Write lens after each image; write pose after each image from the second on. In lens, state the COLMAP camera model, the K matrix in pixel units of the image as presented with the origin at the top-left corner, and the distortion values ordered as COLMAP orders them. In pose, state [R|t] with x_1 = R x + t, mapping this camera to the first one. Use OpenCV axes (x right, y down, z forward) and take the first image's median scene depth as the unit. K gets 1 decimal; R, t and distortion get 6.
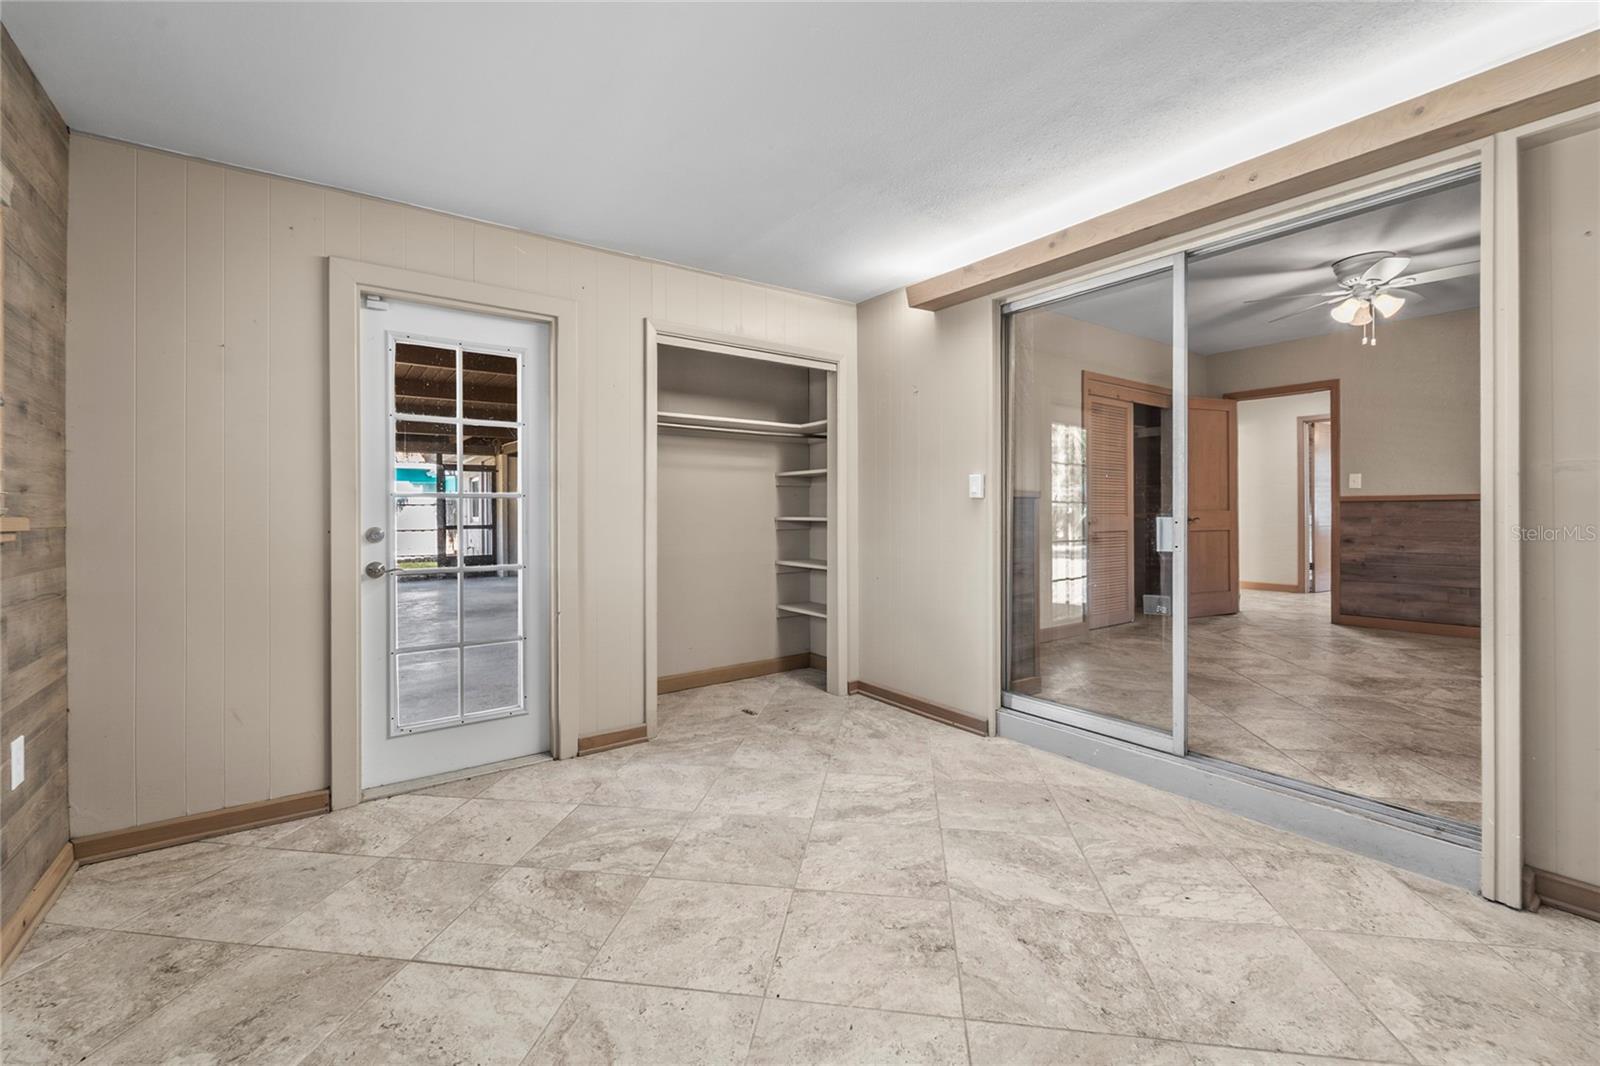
lens RADIAL K [[658.9, 0, 798.9], [0, 658.9, 517.5], [0, 0, 1]] dist [-0.002468, -0.000734]
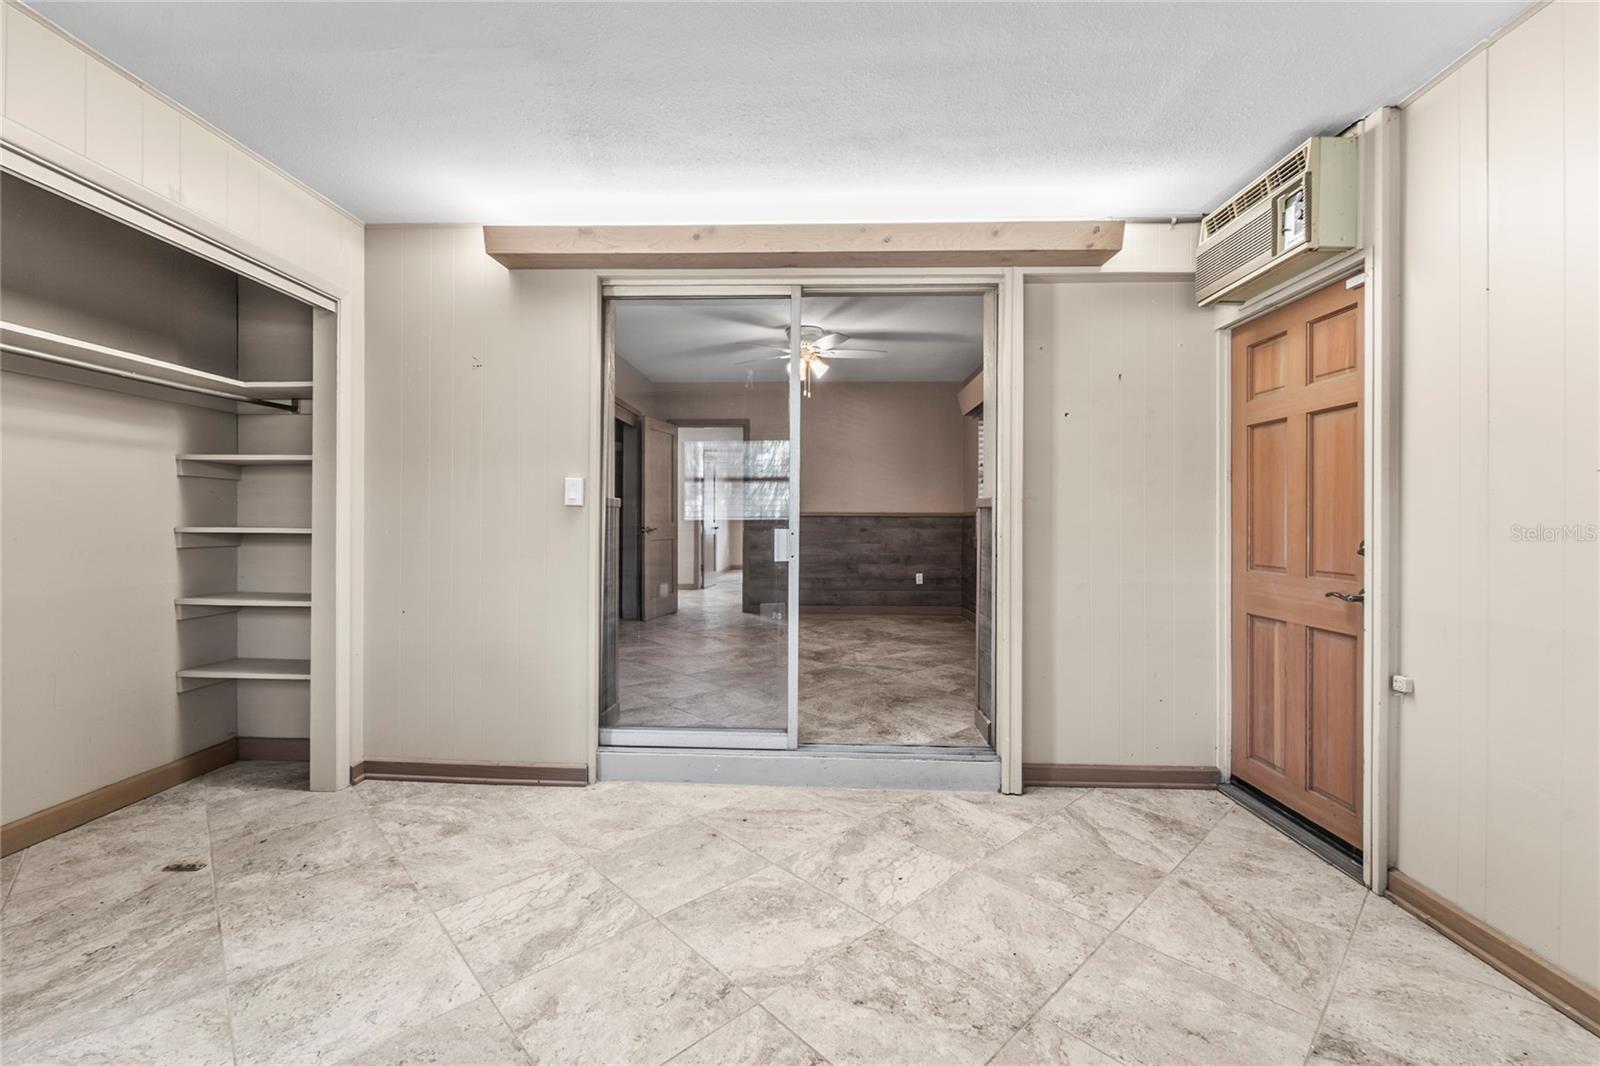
lens RADIAL K [[658.9, 0, 784.4], [0, 658.9, 523.1], [0, 0, 1]] dist [-0.002468, -0.000734]
pose [[0.626640, 0.007764, 0.779270, -0.273837], [-0.003253, 0.999968, -0.007347, -0.001582], [-0.779302, 0.002068, 0.626645, 0.331207]]
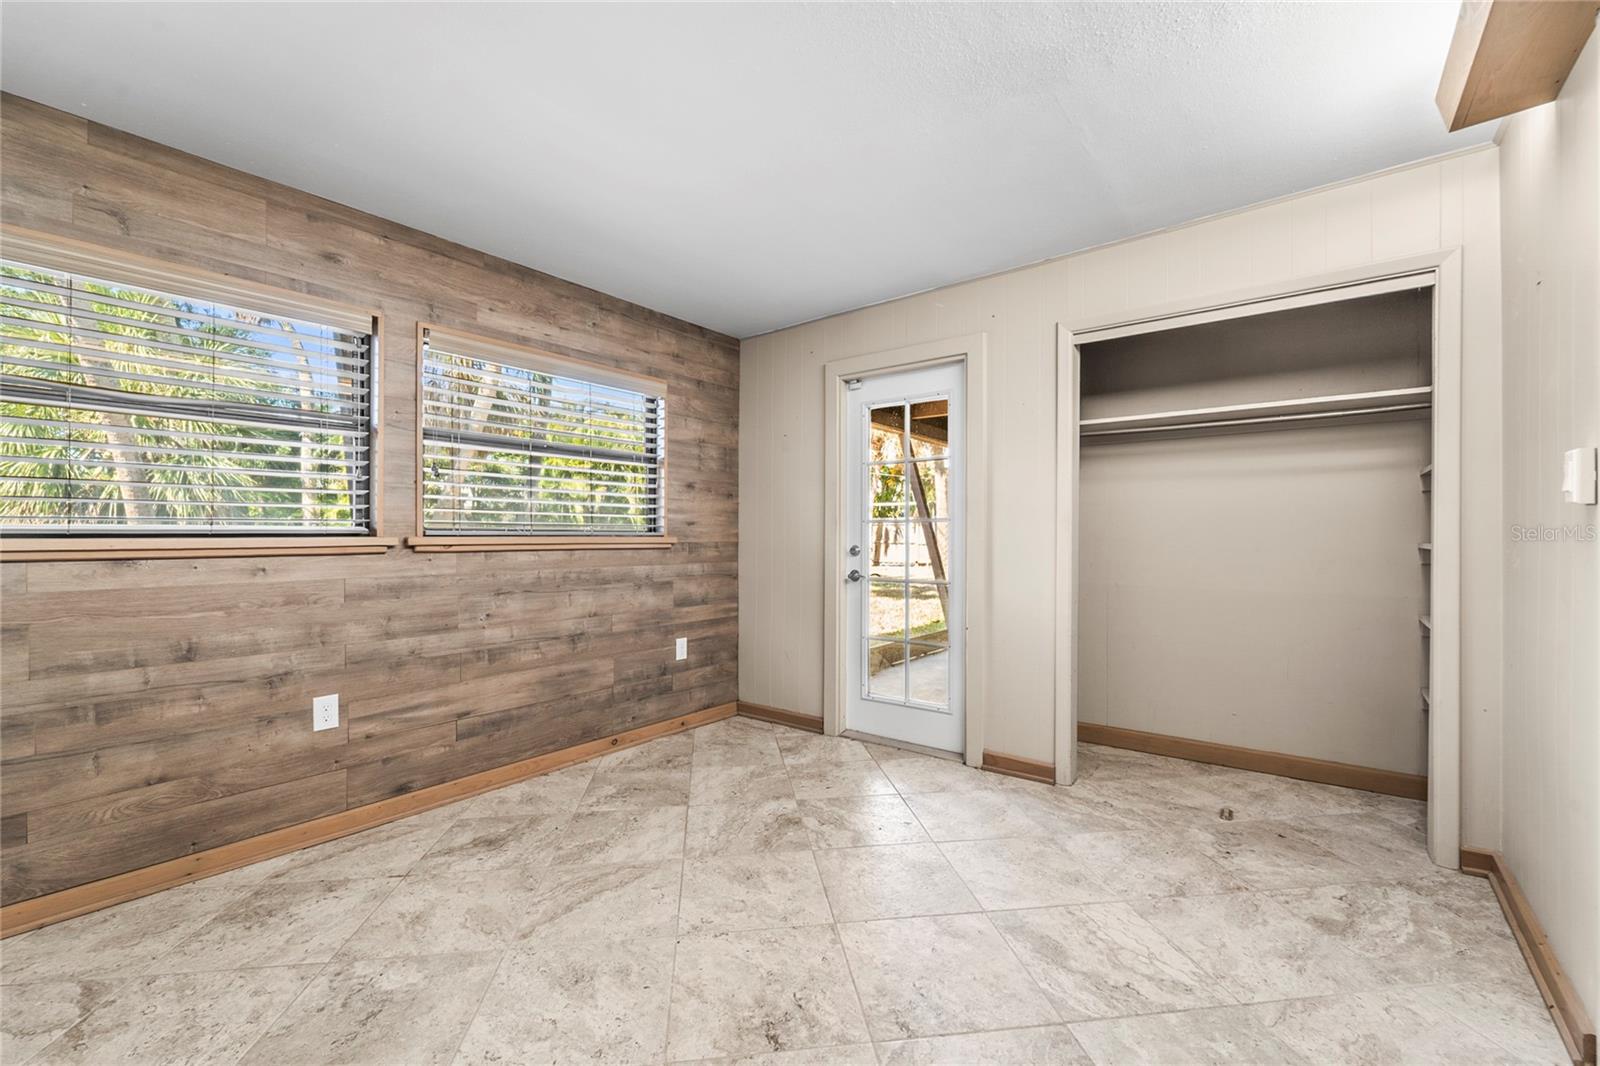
lens RADIAL K [[658.9, 0, 804.6], [0, 658.9, 539.6], [0, 0, 1]] dist [-0.002468, -0.000734]
pose [[0.283557, 0.010532, -0.958897, 0.667889], [-0.006537, 0.999938, 0.009050, -0.009058], [0.958933, 0.003702, 0.283608, 0.499314]]
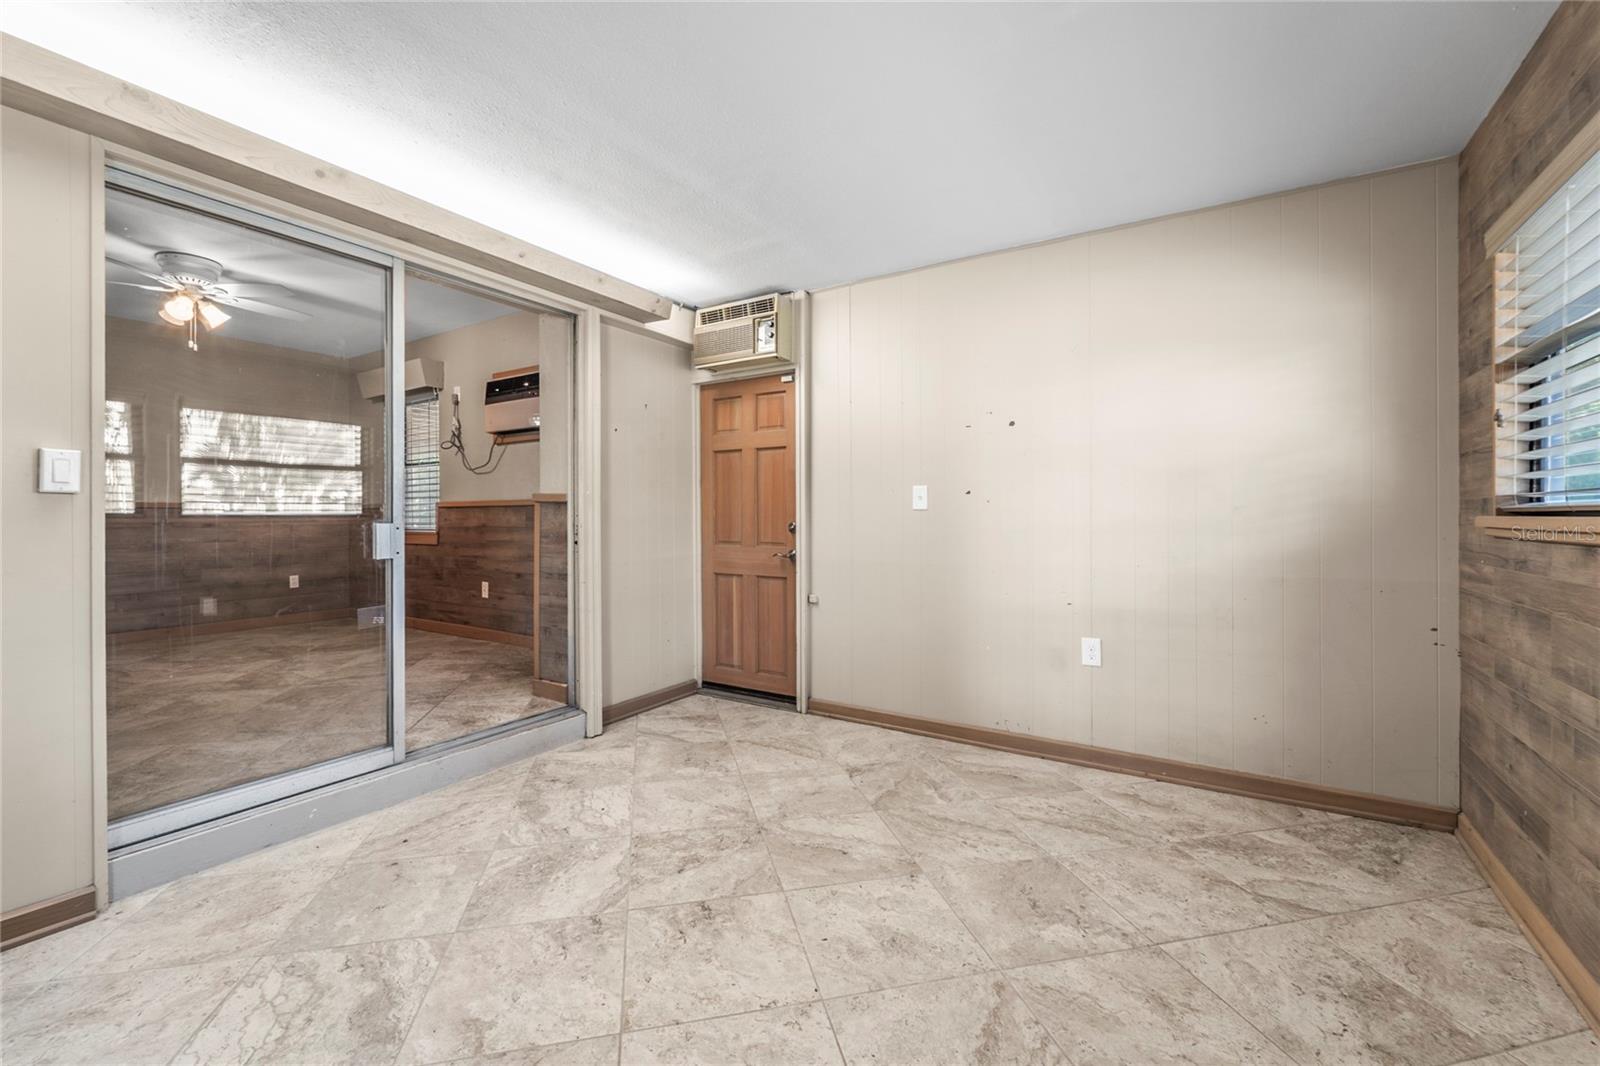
lens RADIAL K [[658.9, 0, 785.5], [0, 658.9, 515.1], [0, 0, 1]] dist [-0.002468, -0.000734]
pose [[-0.351613, 0.004883, 0.936133, -0.556371], [0.009286, 0.999955, -0.001728, -0.005071], [-0.936099, 0.008086, -0.351643, 0.796016]]
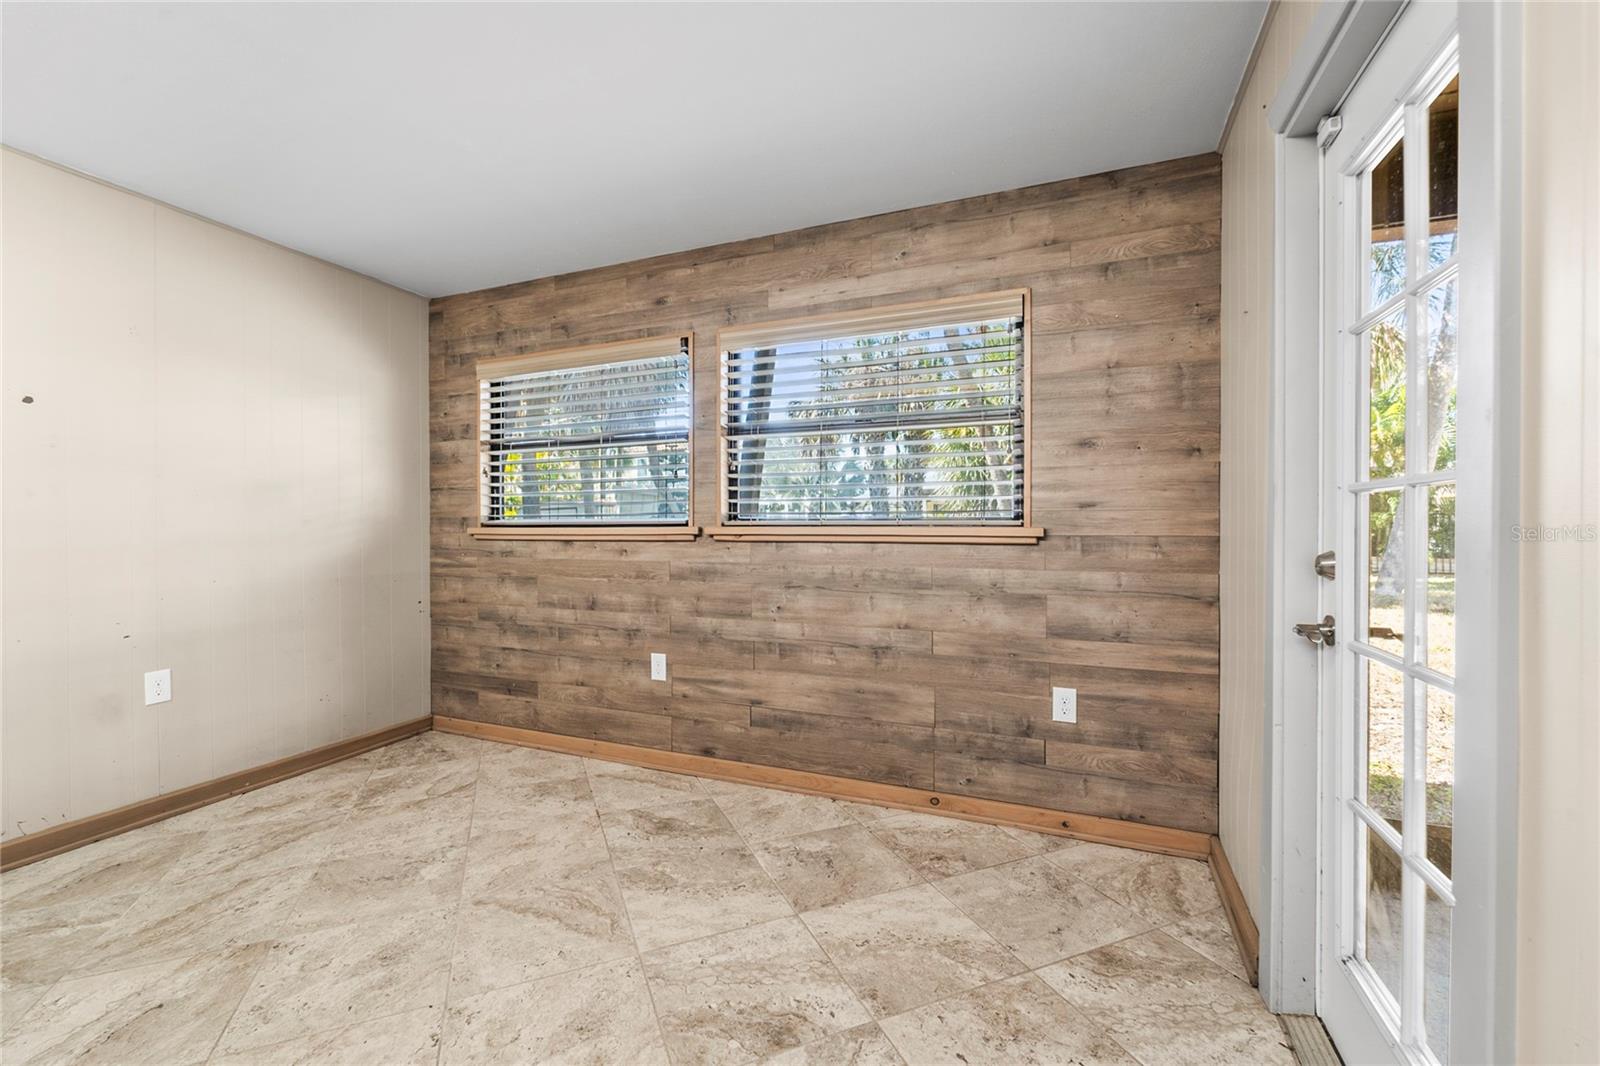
lens RADIAL K [[658.9, 0, 795.9], [0, 658.9, 535.2], [0, 0, 1]] dist [-0.002468, -0.000734]
pose [[-0.850837, 0.015007, -0.525216, 0.005070], [0.003682, 0.999738, 0.022601, -0.011196], [0.525417, 0.017296, -0.850669, 1.219216]]
